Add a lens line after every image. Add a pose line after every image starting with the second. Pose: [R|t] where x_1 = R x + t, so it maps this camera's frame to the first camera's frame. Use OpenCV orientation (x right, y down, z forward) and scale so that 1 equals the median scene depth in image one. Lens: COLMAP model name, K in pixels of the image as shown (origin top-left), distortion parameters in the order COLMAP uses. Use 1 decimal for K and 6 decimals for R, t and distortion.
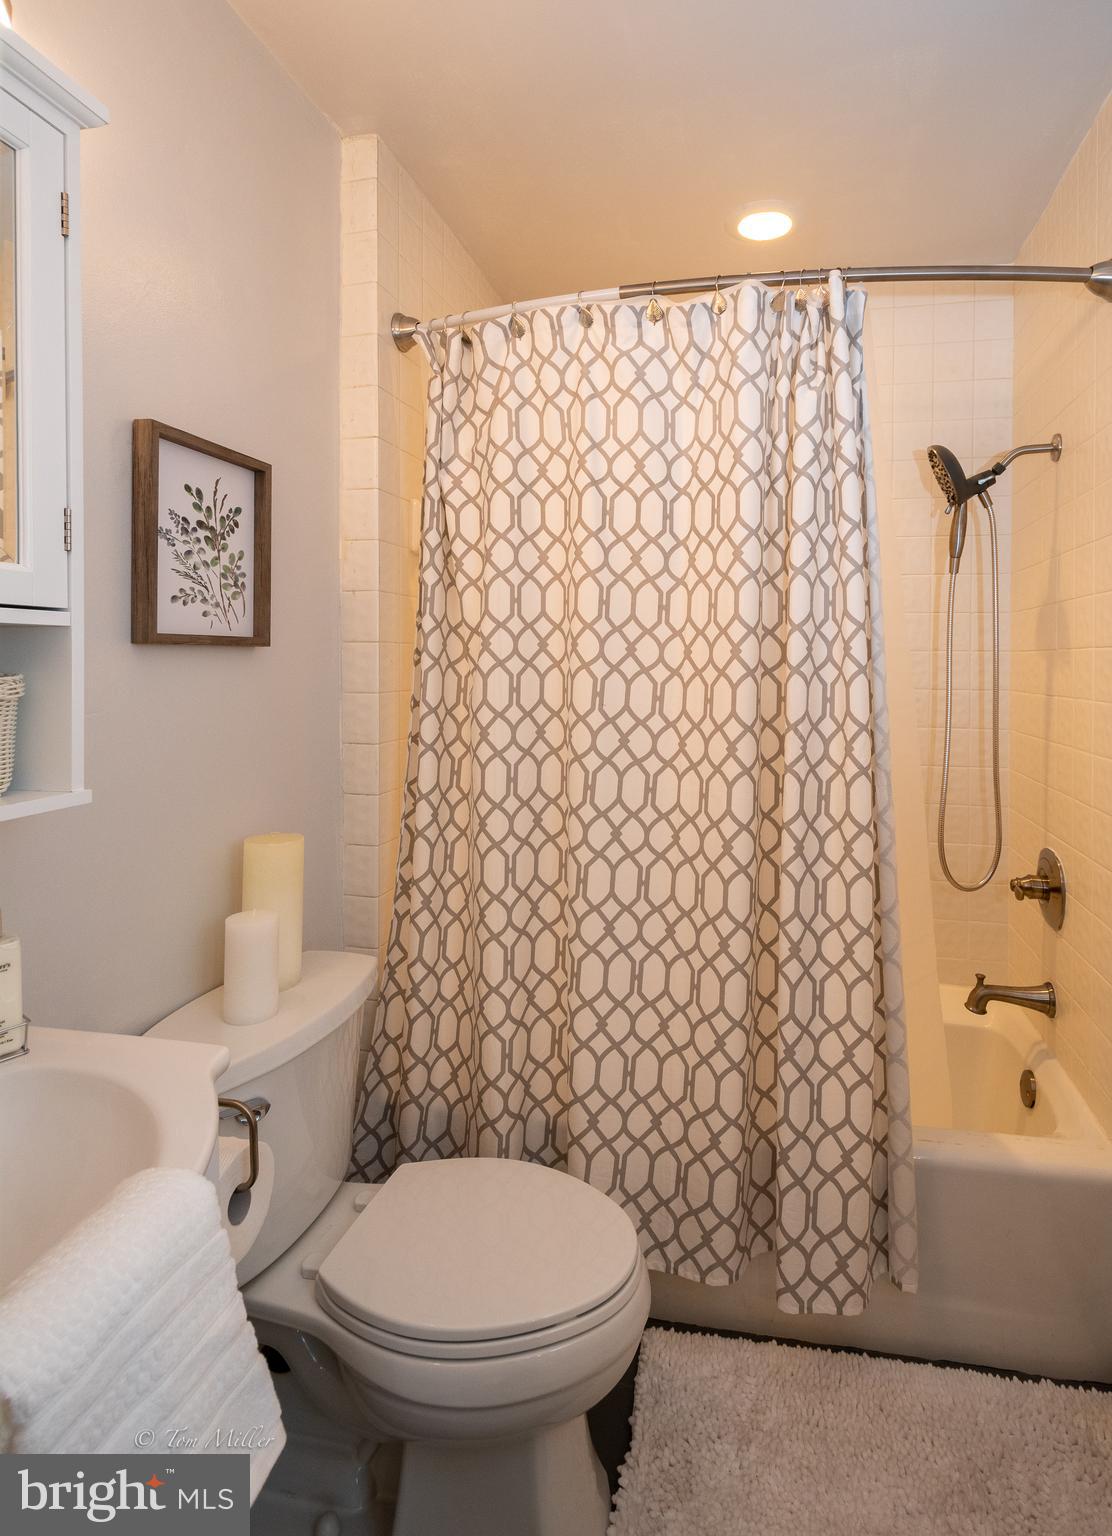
lens RADIAL K [[760.3, 0, 679.6], [0, 760.3, 657.3], [0, 0, 1]] dist [0.003303, 0.000245]
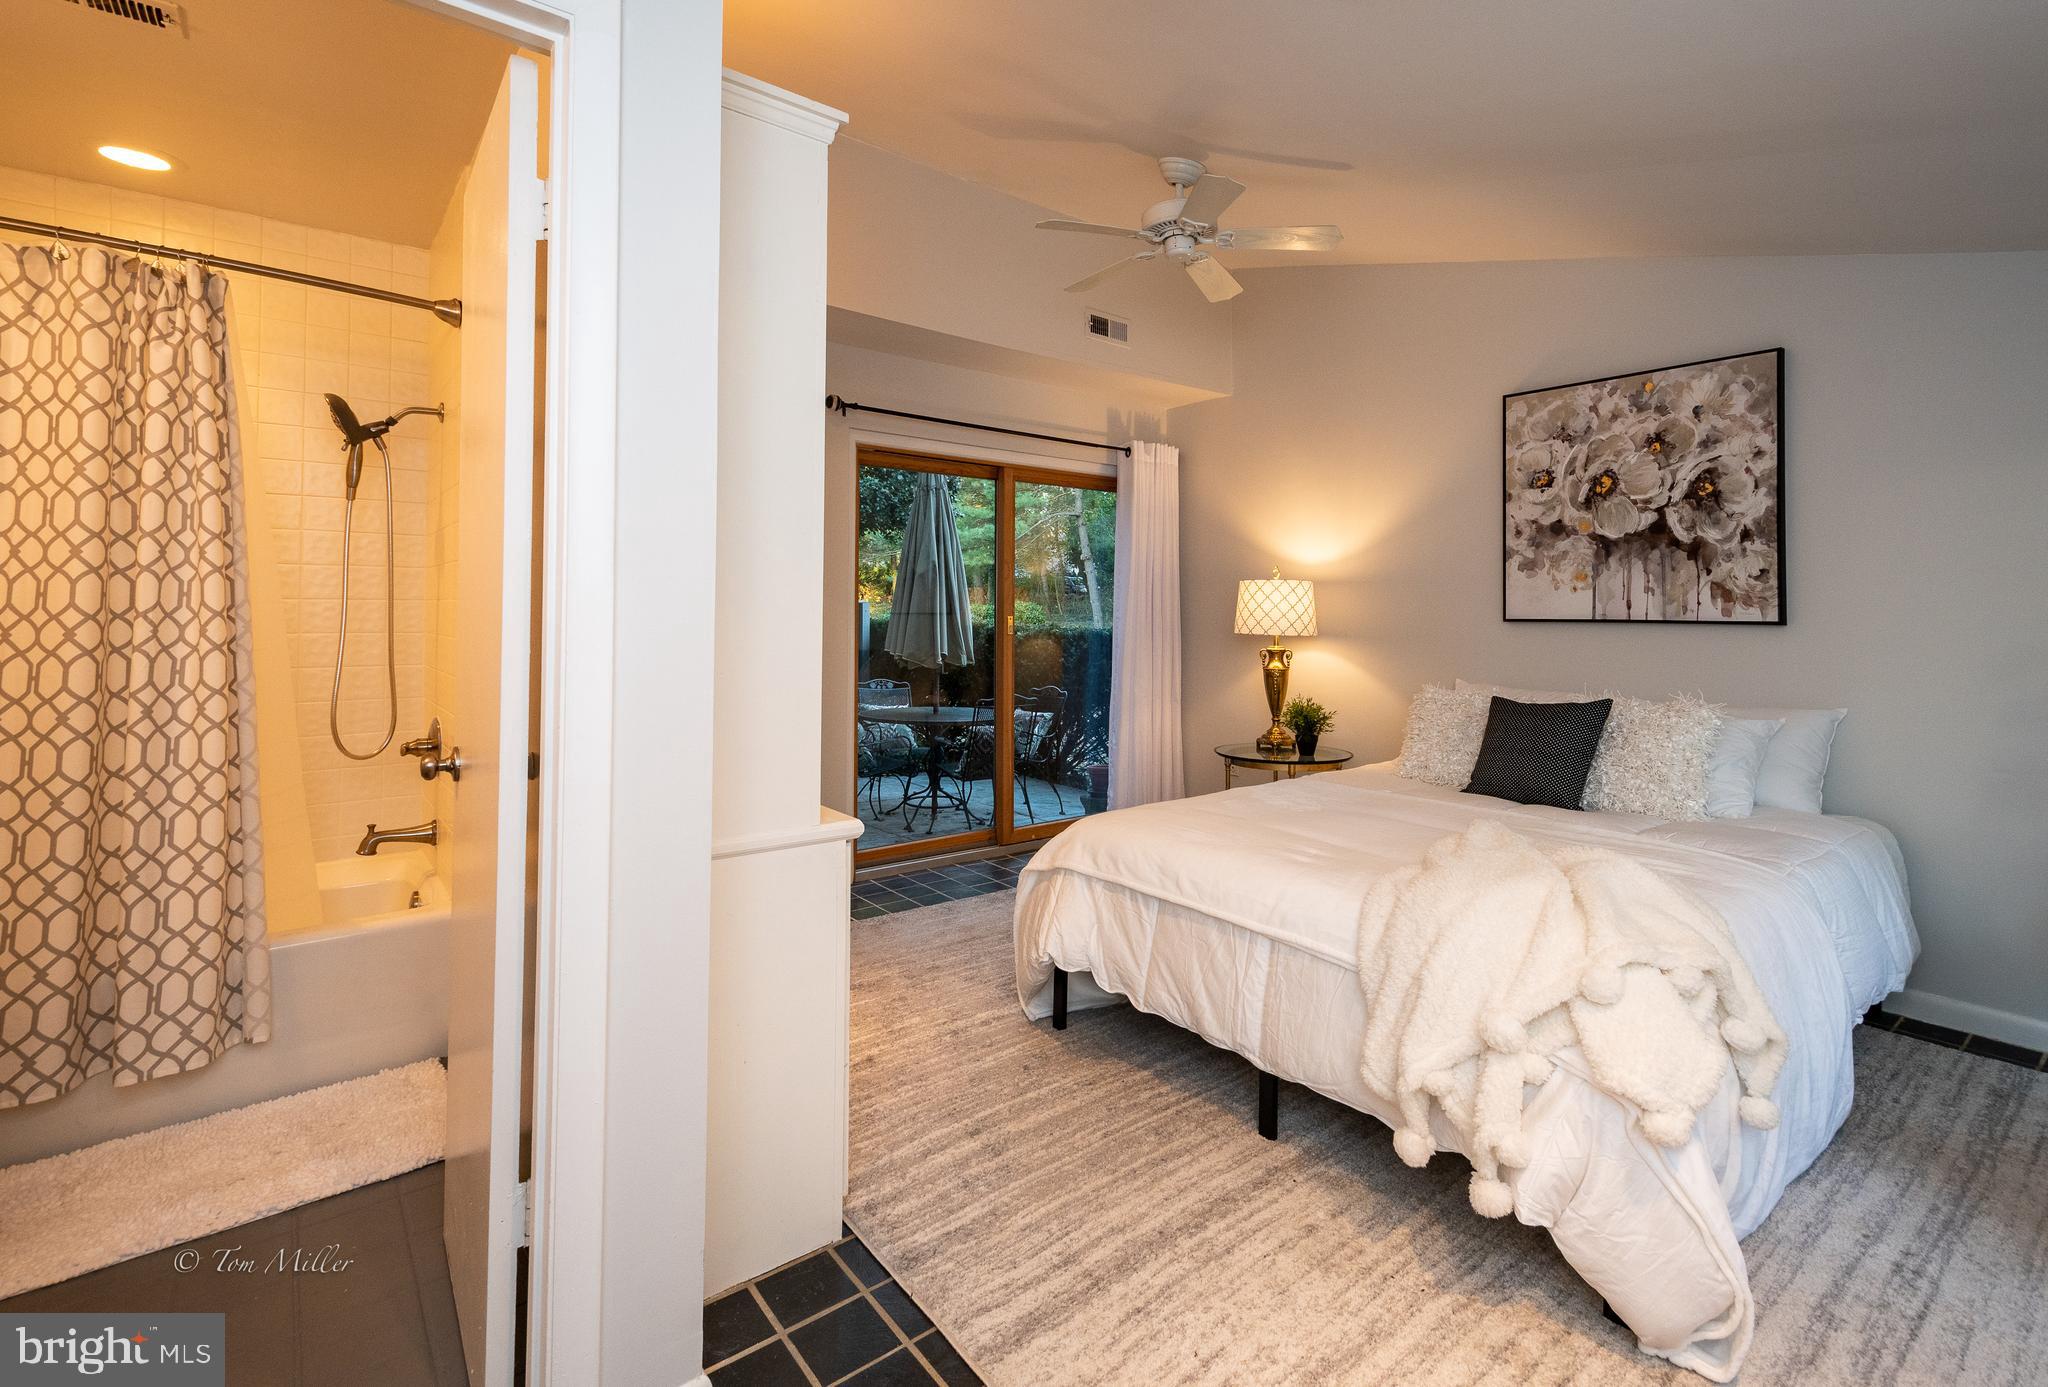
lens RADIAL K [[921.4, 0, 1054.1], [0, 921.4, 593.5], [0, 0, 1]] dist [0.005100, 0.000486]
pose [[0.671933, 0.011668, 0.740520, 0.028026], [-0.005323, 0.999926, -0.010926, 0.062763], [-0.740593, 0.003400, 0.671946, -1.055302]]
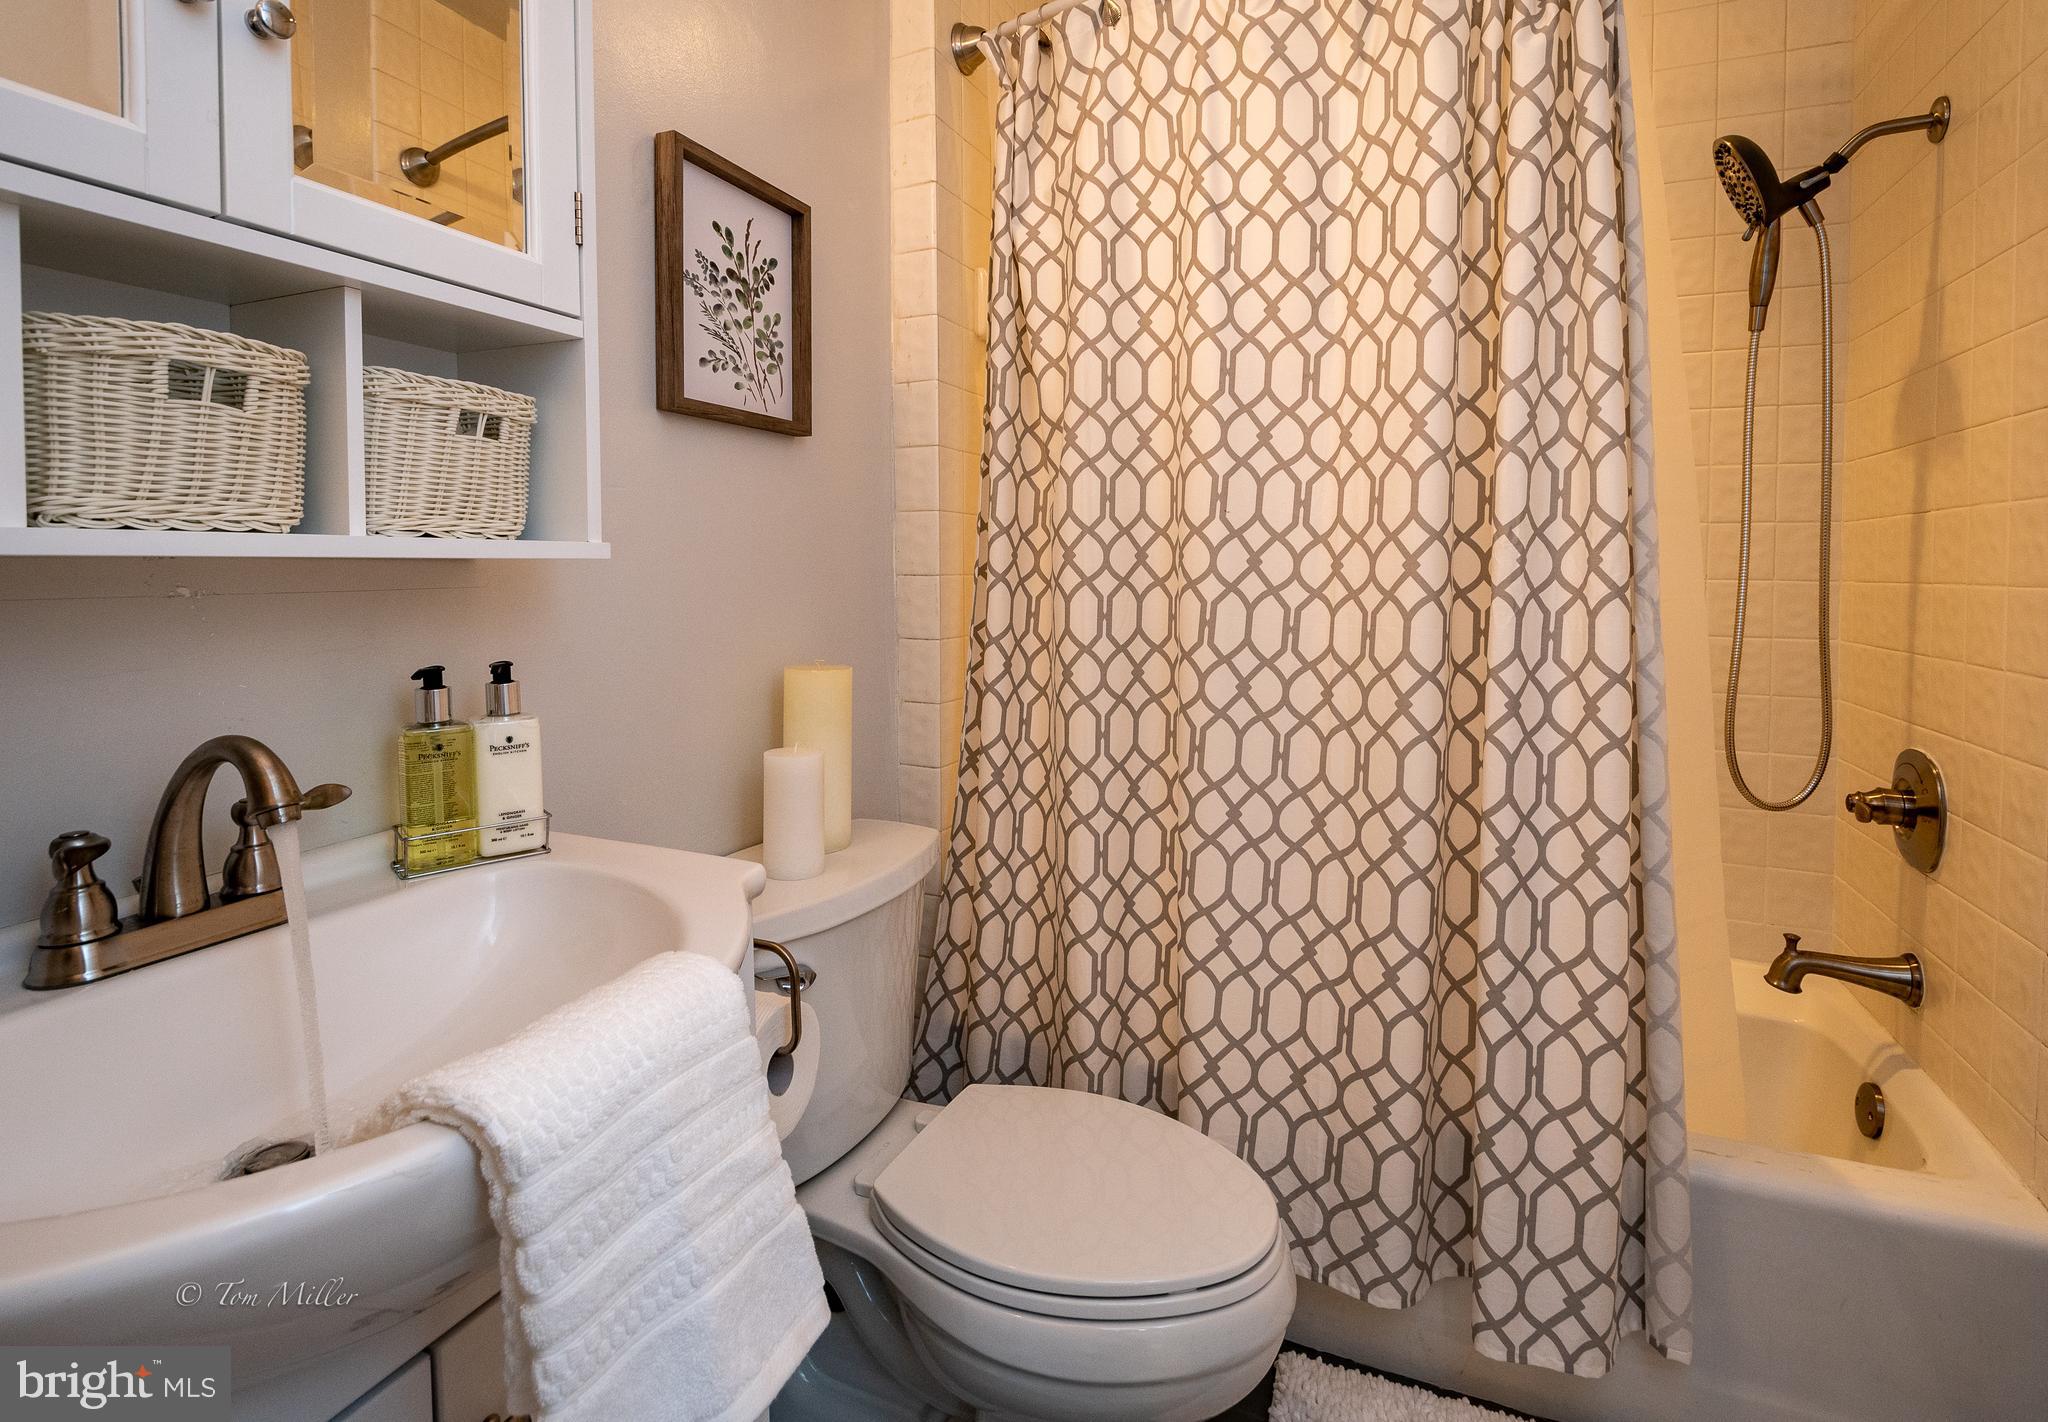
lens RADIAL K [[966.8, 0, 1088.3], [0, 966.8, 593.4], [0, 0, 1]] dist [-0.000832, -0.002204]
pose [[0.975097, 0.003352, -0.221755, -0.023492], [0.002441, 0.999663, 0.025843, 0.119122], [0.221767, -0.025740, 0.974760, 0.059487]]
